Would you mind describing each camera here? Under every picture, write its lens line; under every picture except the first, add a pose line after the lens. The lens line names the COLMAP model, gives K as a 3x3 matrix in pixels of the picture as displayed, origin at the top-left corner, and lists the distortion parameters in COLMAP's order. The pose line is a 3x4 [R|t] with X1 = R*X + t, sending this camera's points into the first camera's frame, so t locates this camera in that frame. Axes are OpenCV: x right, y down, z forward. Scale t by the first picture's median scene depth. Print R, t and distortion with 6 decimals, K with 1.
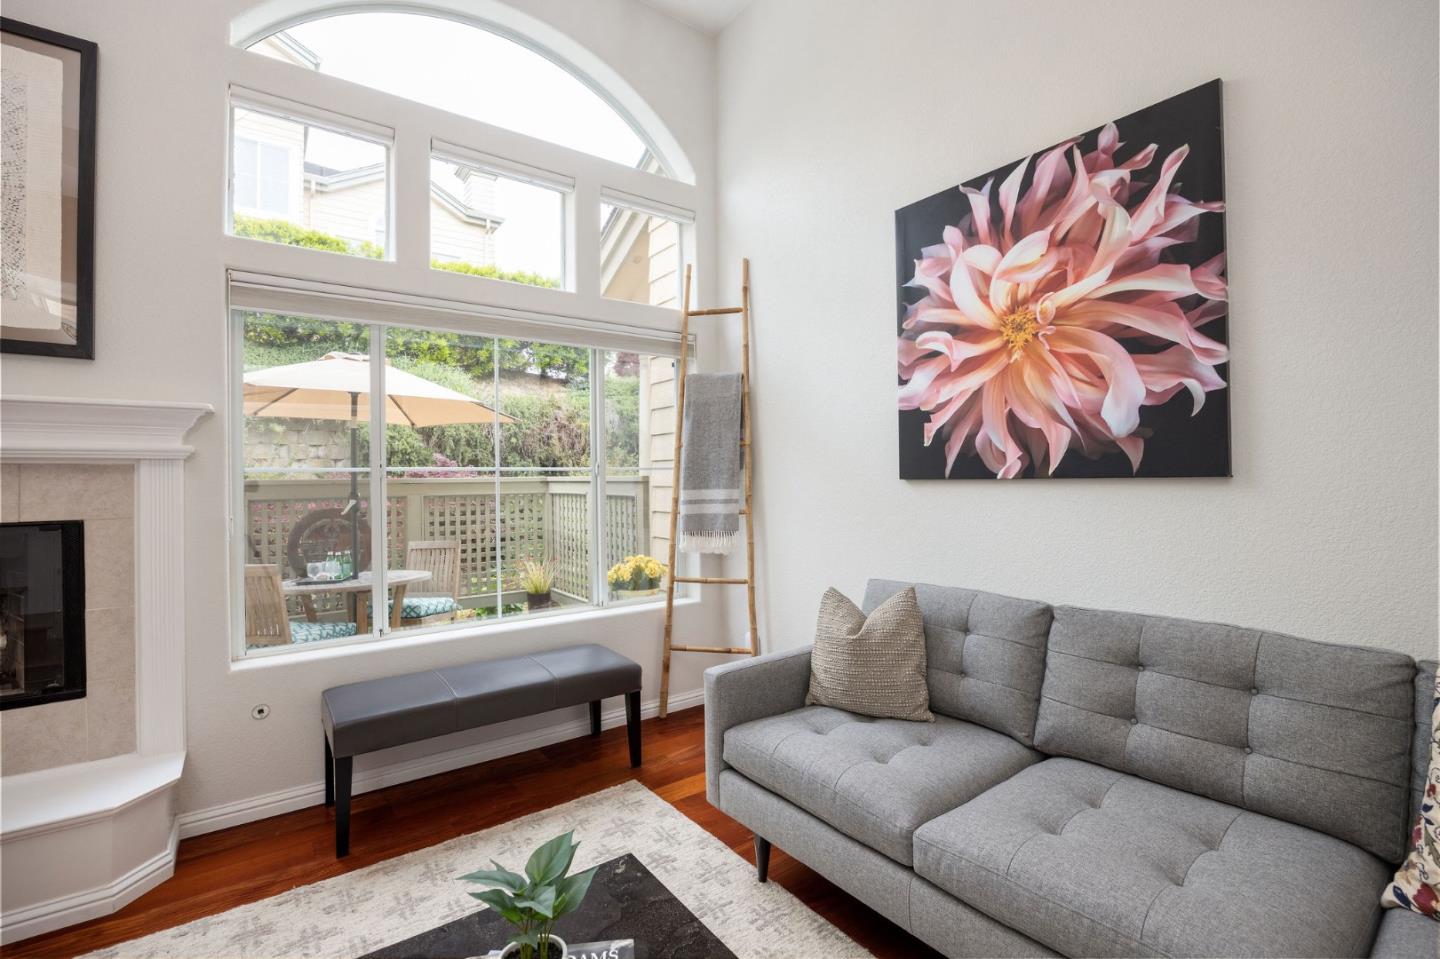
lens RADIAL K [[651.8, 0, 726.8], [0, 651.8, 476.1], [0, 0, 1]] dist [-0.010696, -0.001204]
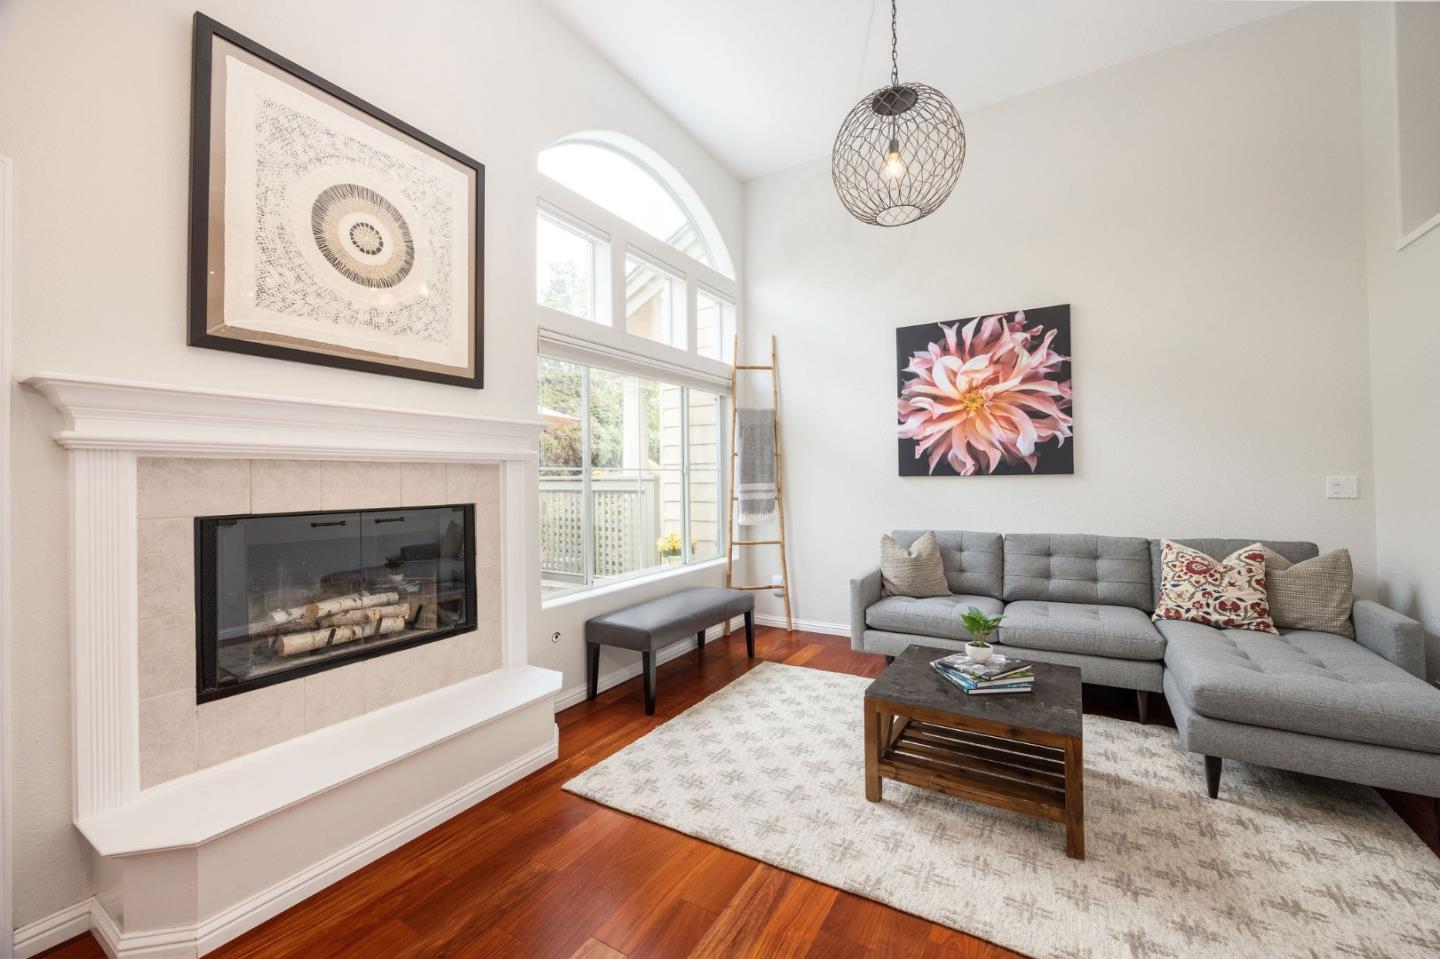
lens RADIAL K [[579.9, 0, 722.8], [0, 579.9, 476.9], [0, 0, 1]] dist [-0.002832, -0.000408]
pose [[0.923907, 0.000689, 0.382615, -0.983932], [0.000472, 0.999996, -0.002942, 0.013825], [-0.382616, 0.002899, 0.923903, -0.374317]]
